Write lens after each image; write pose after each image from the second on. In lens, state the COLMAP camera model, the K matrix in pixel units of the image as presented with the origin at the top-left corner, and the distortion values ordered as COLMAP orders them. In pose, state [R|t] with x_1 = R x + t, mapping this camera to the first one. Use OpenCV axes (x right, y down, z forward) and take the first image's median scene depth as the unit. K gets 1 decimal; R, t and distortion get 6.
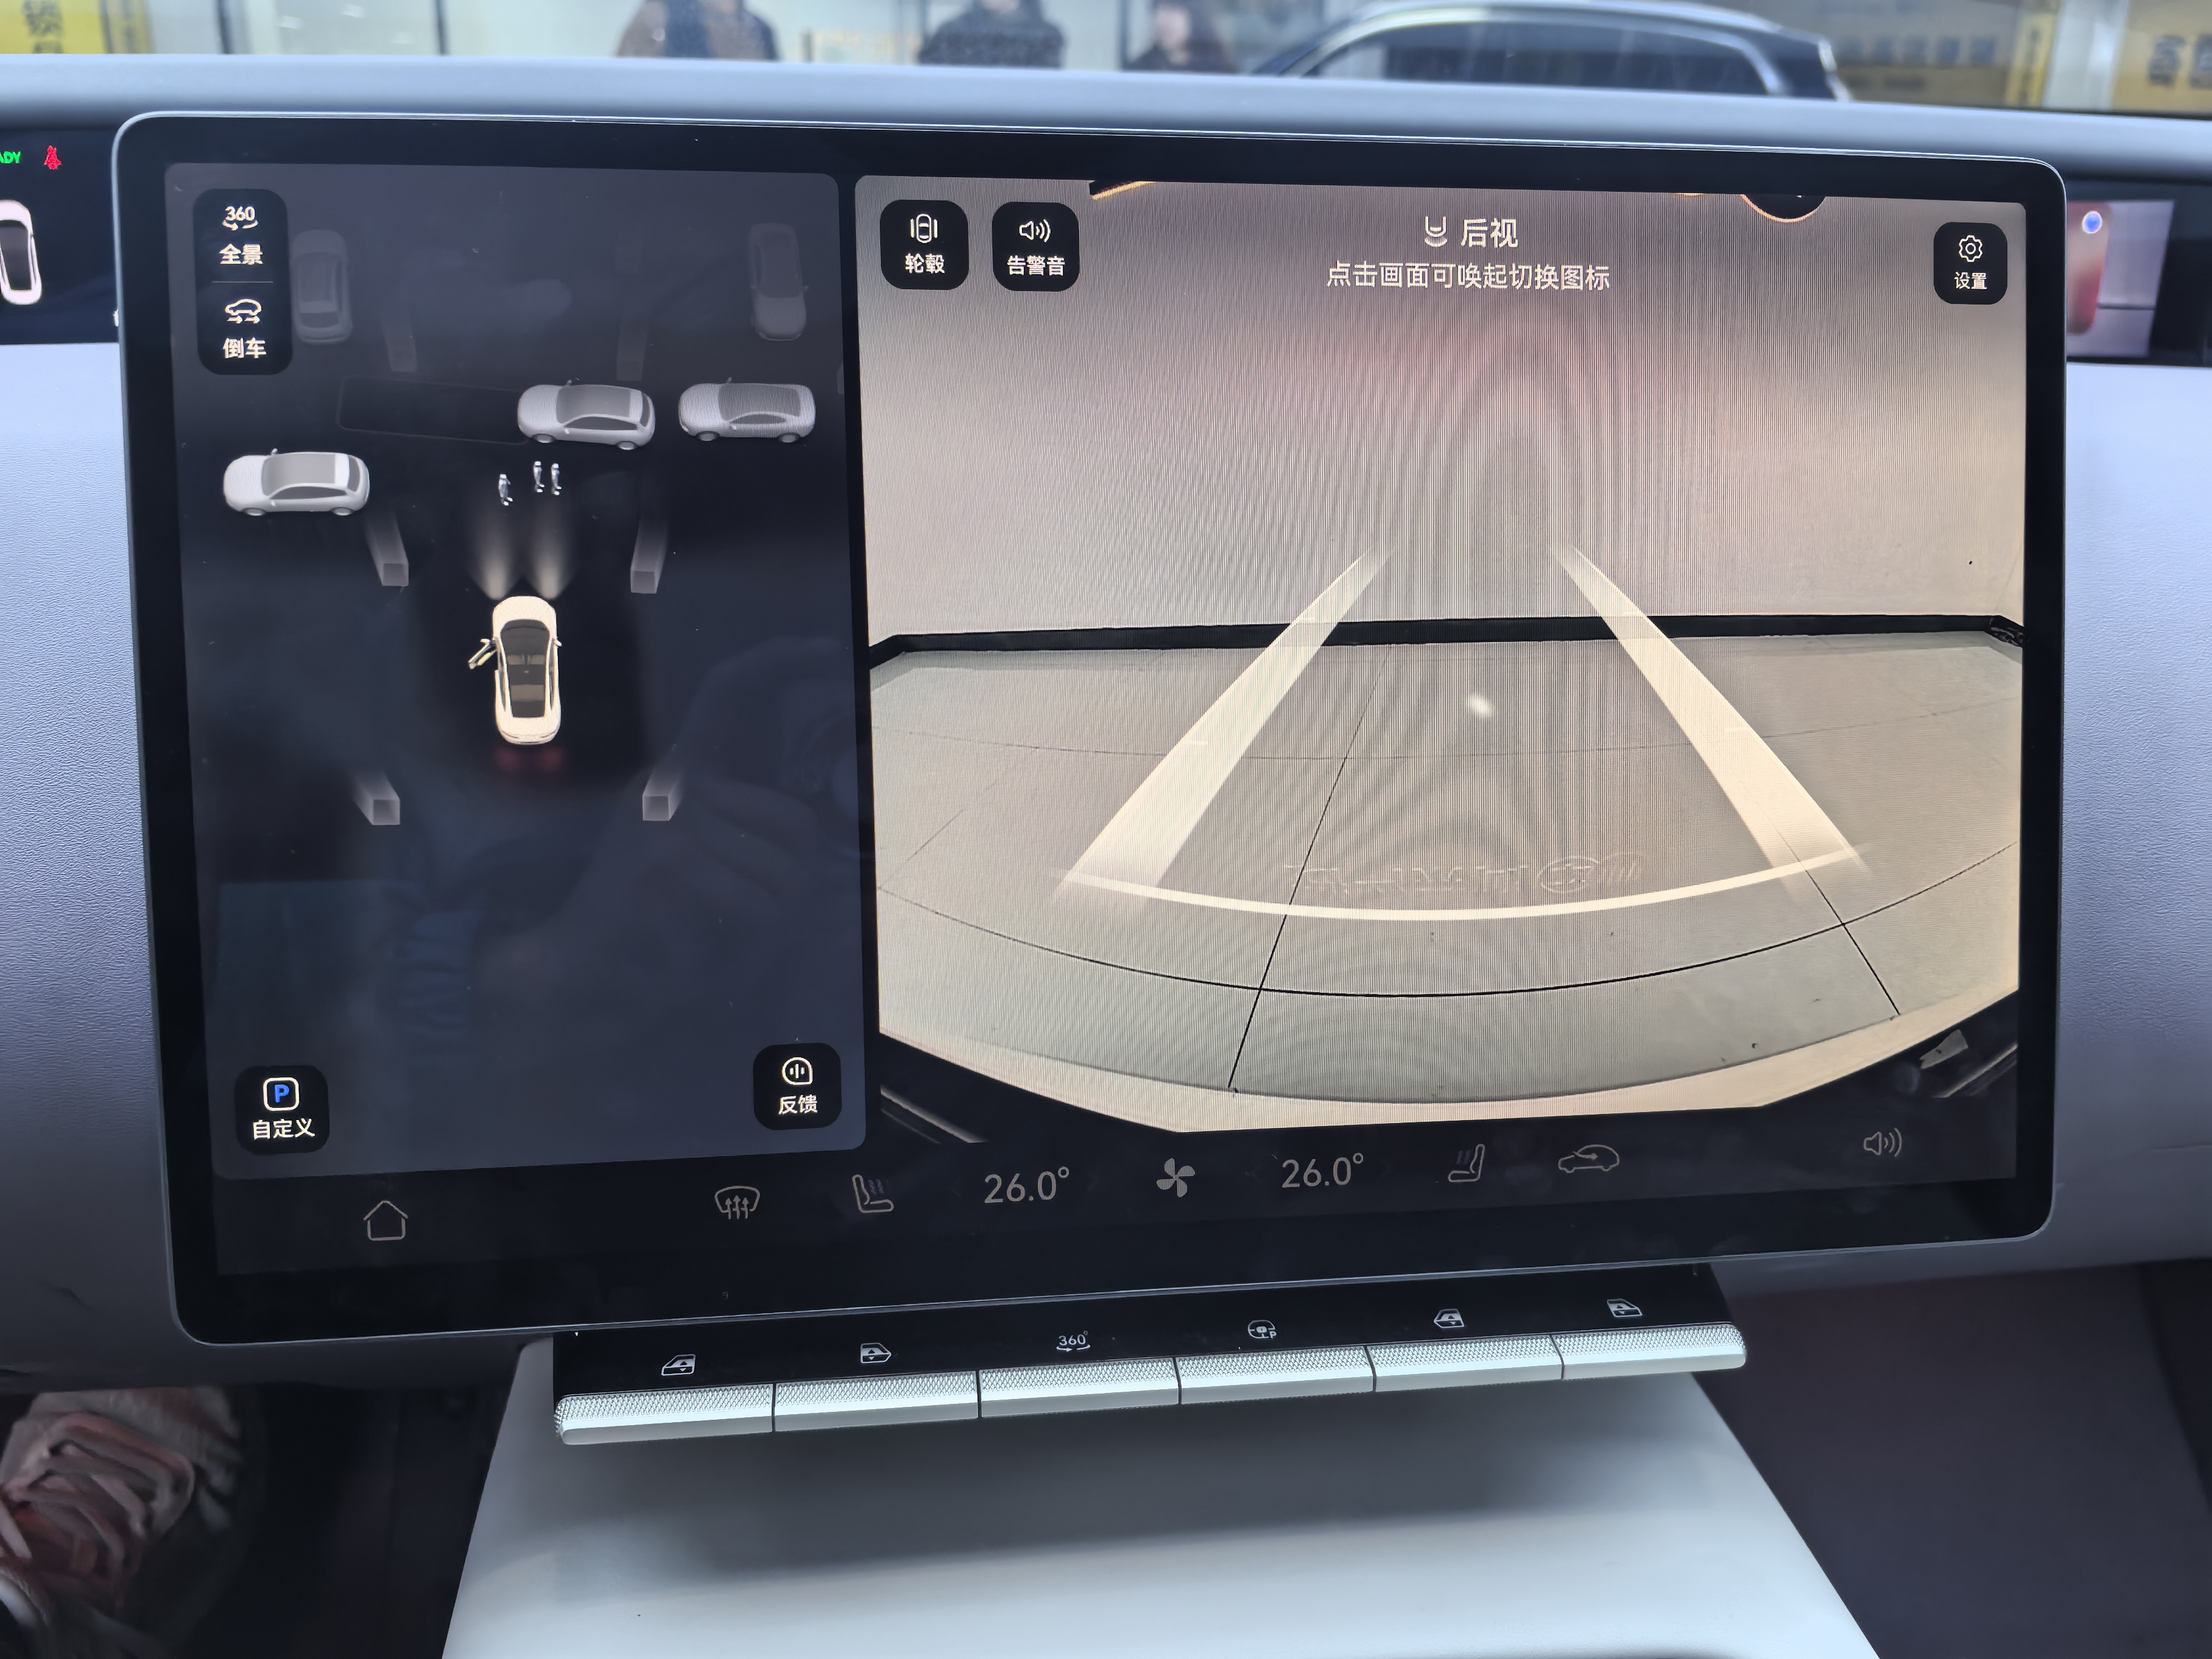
lens RADIAL K [[1734.9, 0, 1109.6], [0, 1734.9, 830.2], [0, 0, 1]] dist [0.046477, -0.081271]
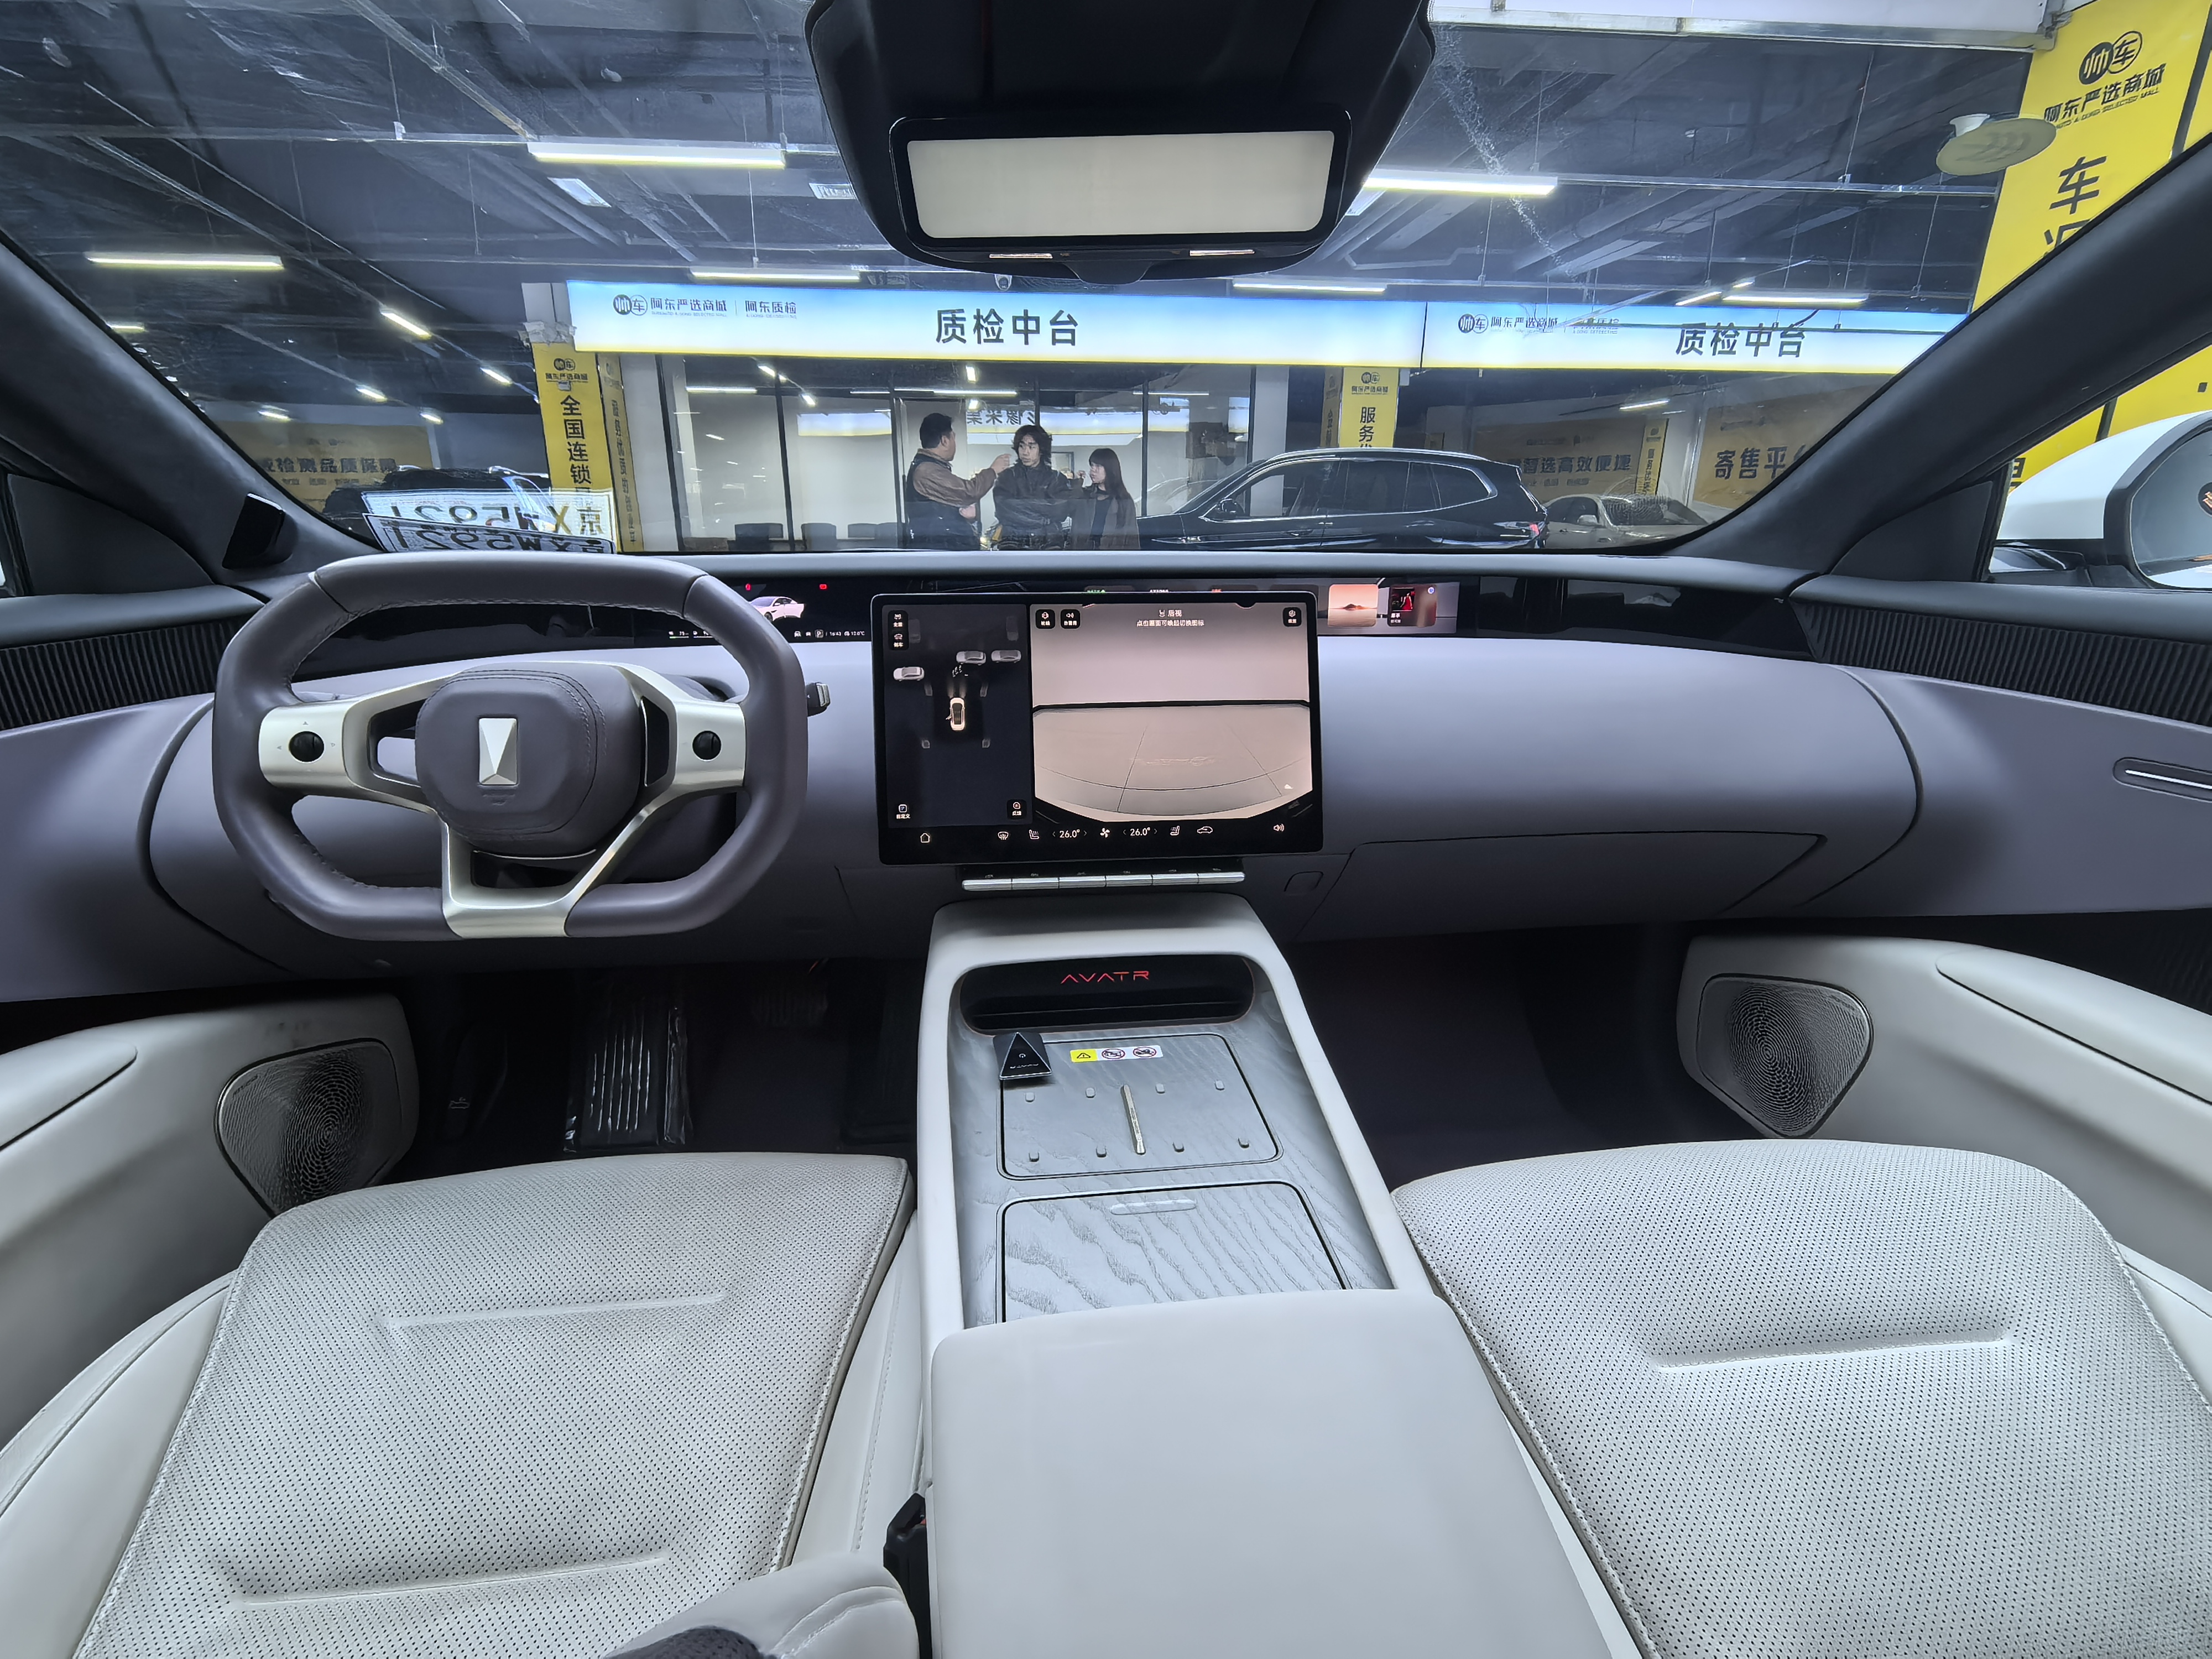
lens RADIAL K [[1011.3, 0, 1102.5], [0, 1011.3, 837.5], [0, 0, 1]] dist [-0.001085, -0.000103]
pose [[0.997322, 0.014352, -0.071713, 0.226834], [-0.006410, 0.993935, 0.109783, -0.063139], [0.072853, -0.109029, 0.991365, -1.571485]]
